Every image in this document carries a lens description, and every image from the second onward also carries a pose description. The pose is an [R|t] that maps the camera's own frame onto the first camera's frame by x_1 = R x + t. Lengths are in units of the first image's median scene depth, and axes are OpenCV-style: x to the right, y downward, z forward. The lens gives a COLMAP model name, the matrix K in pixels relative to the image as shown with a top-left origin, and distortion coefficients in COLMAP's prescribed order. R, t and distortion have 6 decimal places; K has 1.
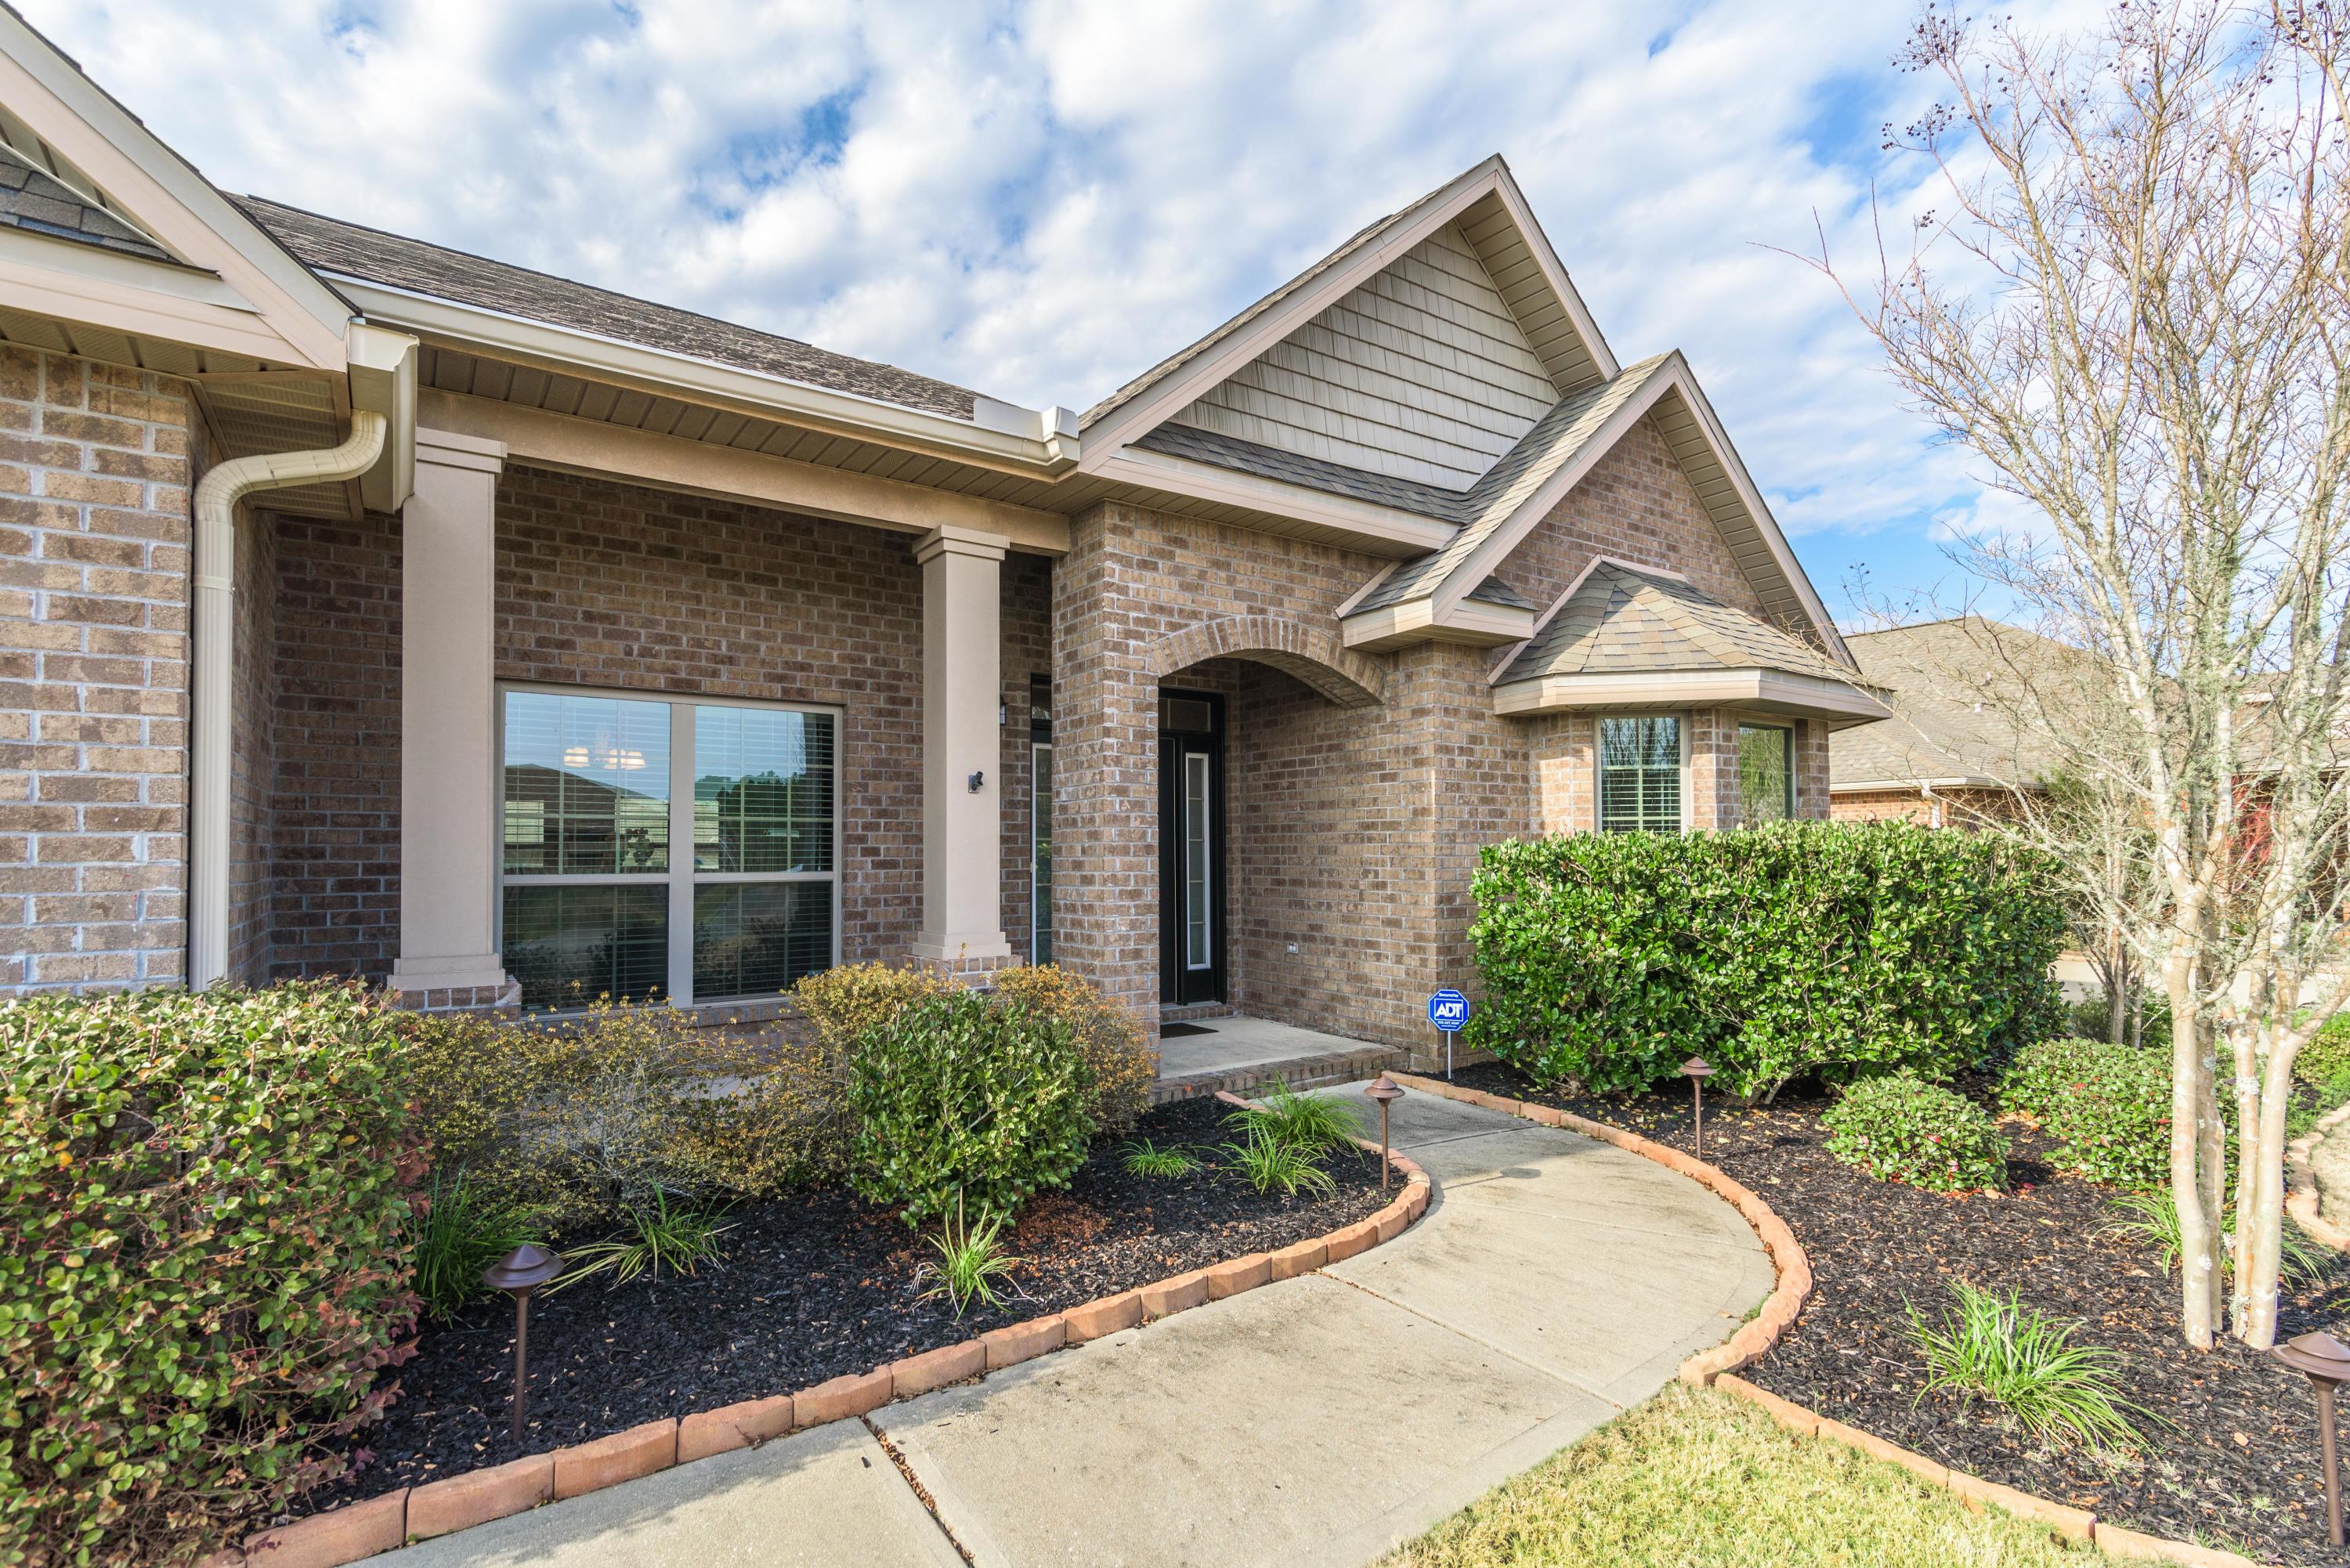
lens RADIAL K [[1079.5, 0, 1164.9], [0, 1079.5, 796.9], [0, 0, 1]] dist [-0.003109, -0.000197]
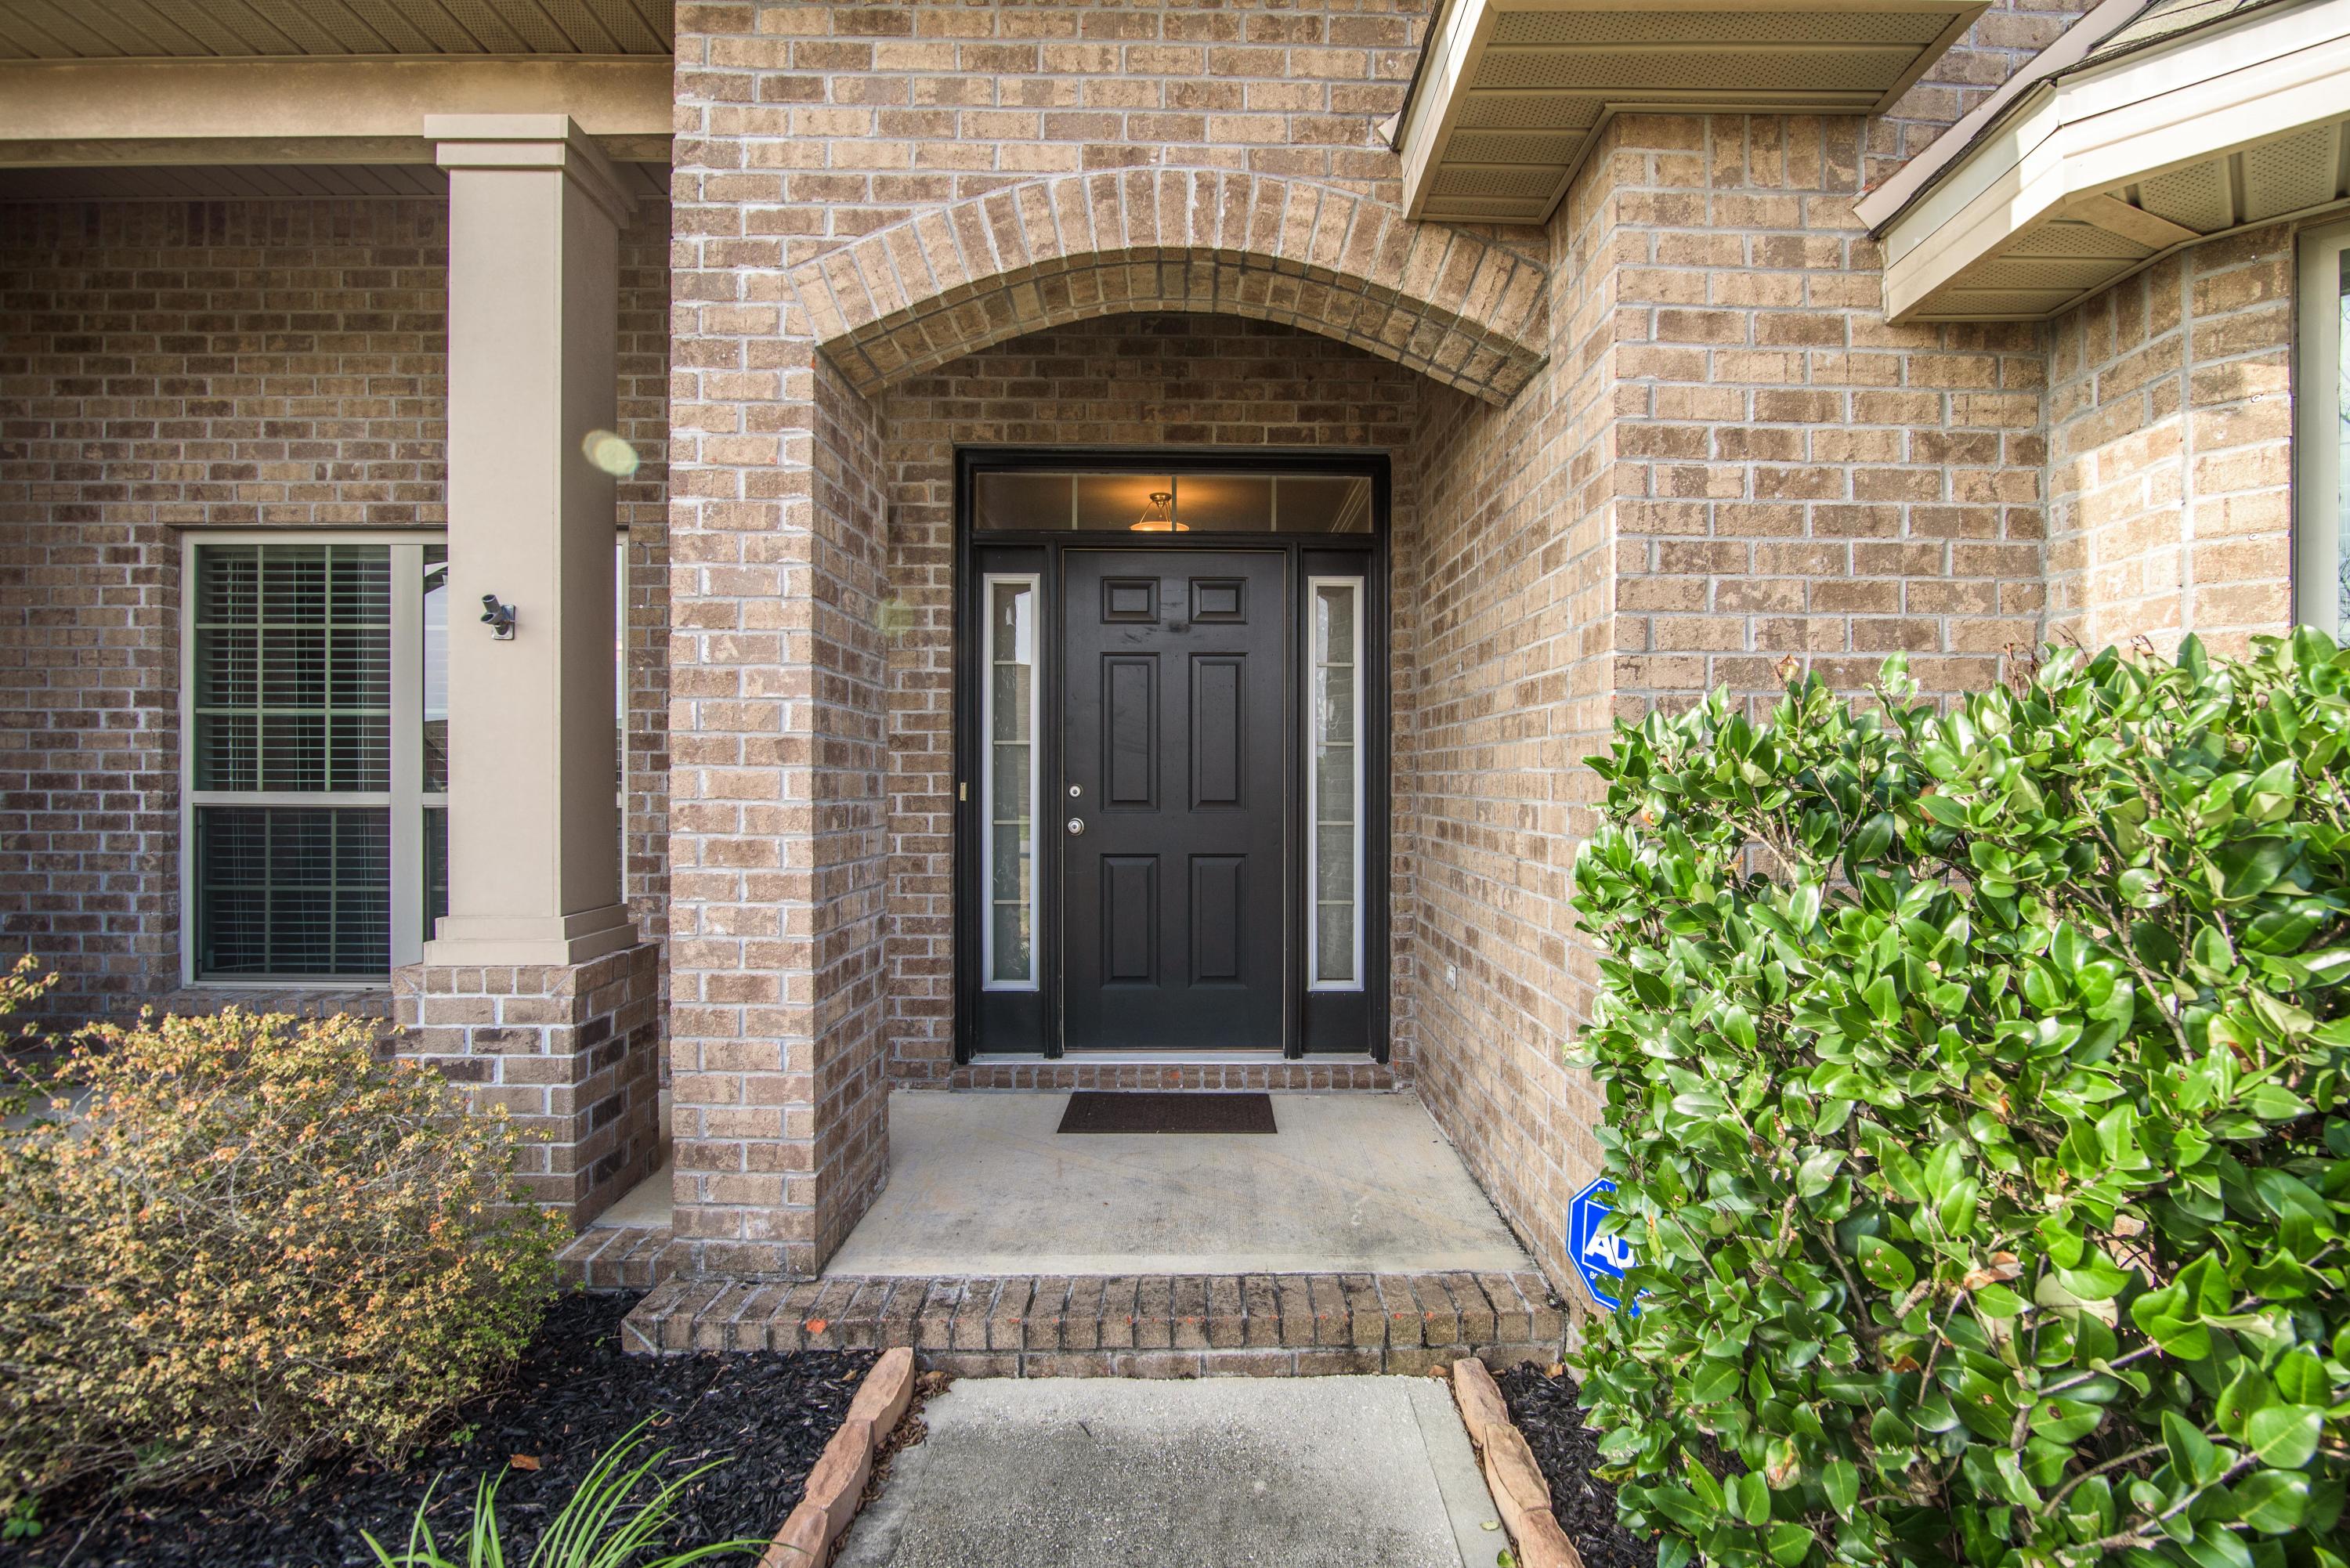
lens RADIAL K [[1079.5, 0, 1185.9], [0, 1079.5, 783.6], [0, 0, 1]] dist [-0.003109, -0.000197]
pose [[0.839158, 0.005858, -0.543856, 0.344408], [0.020815, 0.998863, 0.042877, 0.045821], [0.543489, -0.047301, 0.838082, 0.701629]]
